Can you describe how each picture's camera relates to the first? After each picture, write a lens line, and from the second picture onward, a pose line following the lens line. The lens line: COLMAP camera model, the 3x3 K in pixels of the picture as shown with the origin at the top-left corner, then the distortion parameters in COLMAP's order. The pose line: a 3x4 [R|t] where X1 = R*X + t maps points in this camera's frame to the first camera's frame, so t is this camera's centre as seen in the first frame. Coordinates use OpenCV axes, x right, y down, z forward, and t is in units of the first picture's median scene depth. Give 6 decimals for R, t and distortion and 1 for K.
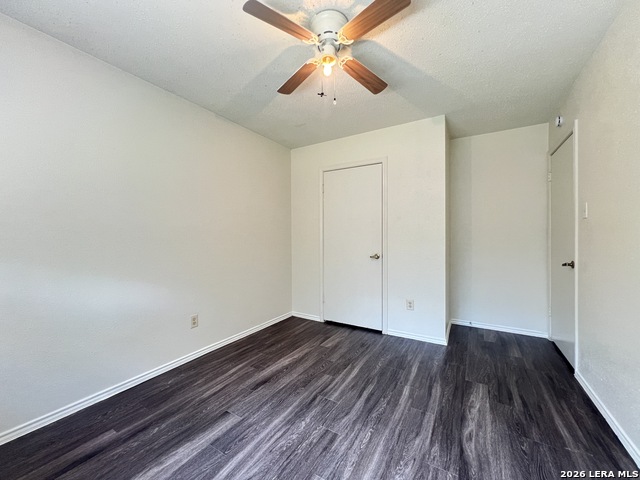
lens RADIAL K [[256.8, 0, 322.1], [0, 256.8, 241.4], [0, 0, 1]] dist [-0.002771, 0.000858]
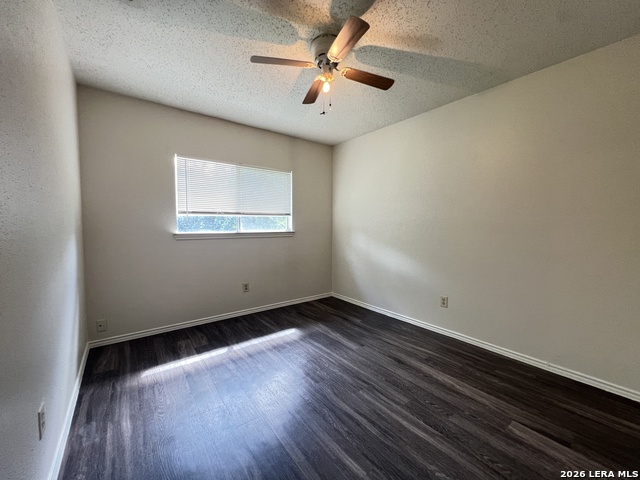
lens RADIAL K [[256.8, 0, 319.5], [0, 256.8, 235.1], [0, 0, 1]] dist [-0.002771, 0.000858]
pose [[-0.378101, 0.040058, -0.924897, 0.905412], [-0.016096, 0.998628, 0.049832, -0.037196], [0.925624, 0.033729, -0.376938, 1.097957]]
